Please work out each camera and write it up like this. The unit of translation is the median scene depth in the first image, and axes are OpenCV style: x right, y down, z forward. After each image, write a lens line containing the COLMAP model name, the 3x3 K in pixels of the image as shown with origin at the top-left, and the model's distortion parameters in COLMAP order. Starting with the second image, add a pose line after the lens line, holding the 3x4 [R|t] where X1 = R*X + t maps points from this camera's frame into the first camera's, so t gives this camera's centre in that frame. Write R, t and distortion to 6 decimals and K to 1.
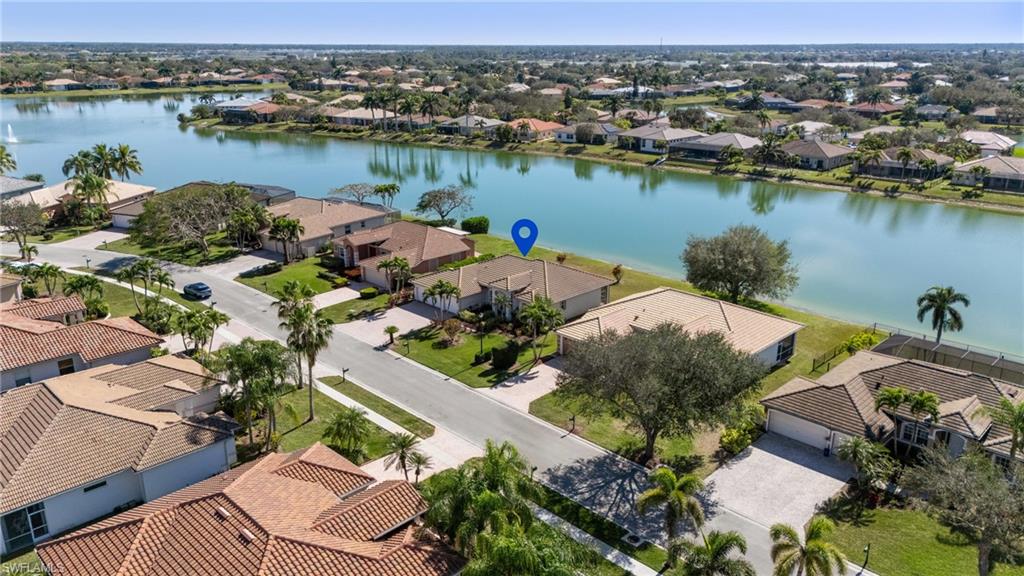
lens RADIAL K [[730.0, 0, 513.9], [0, 730.0, 288.6], [0, 0, 1]] dist [0.046863, -0.036336]
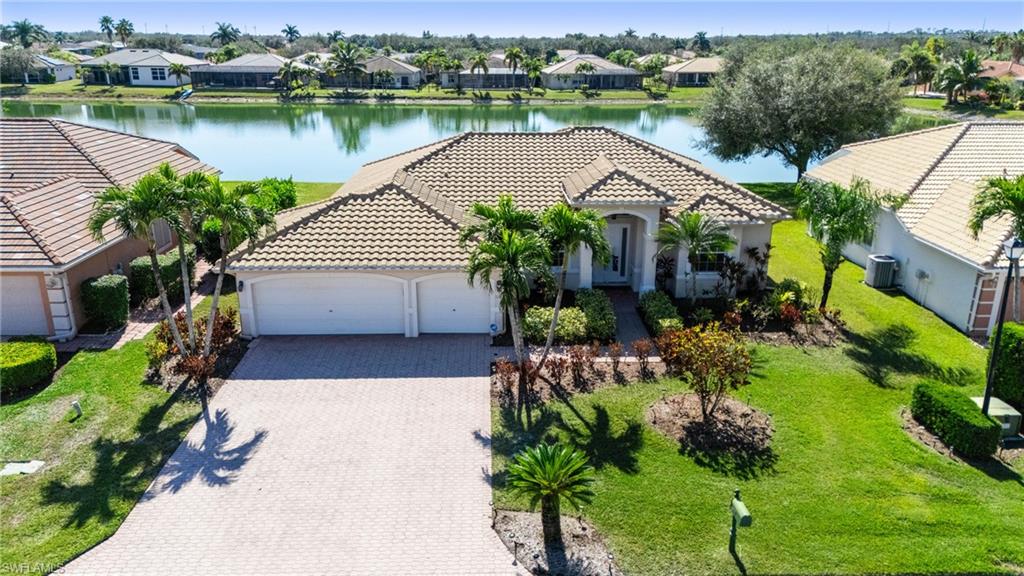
lens RADIAL K [[730.0, 0, 515.6], [0, 730.0, 292.3], [0, 0, 1]] dist [0.046863, -0.036336]
pose [[0.686907, -0.227985, 0.690059, -0.121058], [0.213373, 0.970940, 0.108386, -0.004108], [-0.694716, 0.072789, 0.715591, 0.362450]]
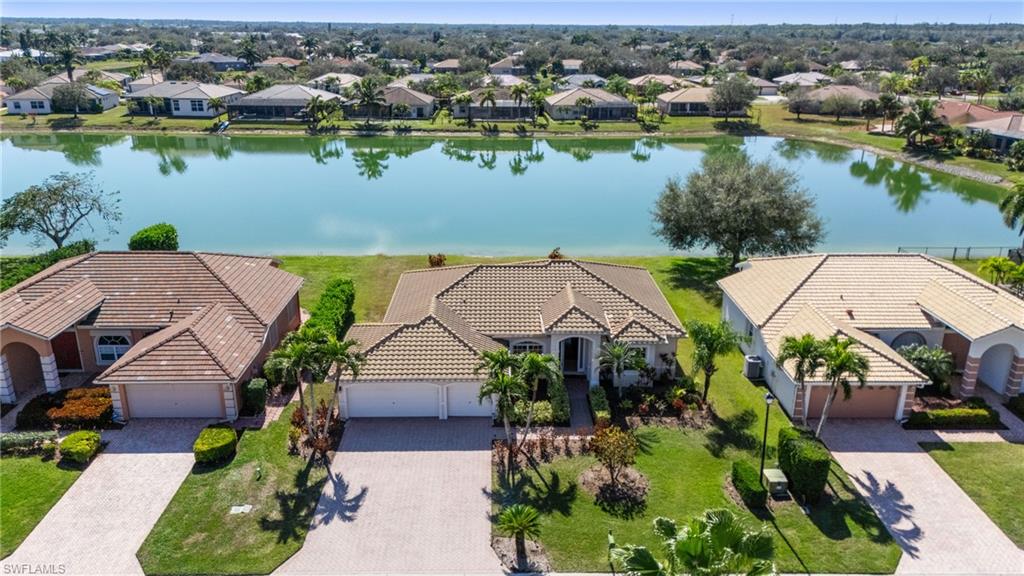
lens RADIAL K [[730.0, 0, 512.5], [0, 730.0, 281.8], [0, 0, 1]] dist [0.046863, -0.036336]
pose [[0.698497, -0.227983, 0.678325, -0.165155], [0.211951, 0.971273, 0.108188, -0.042988], [-0.683504, 0.068202, 0.726753, 0.300467]]
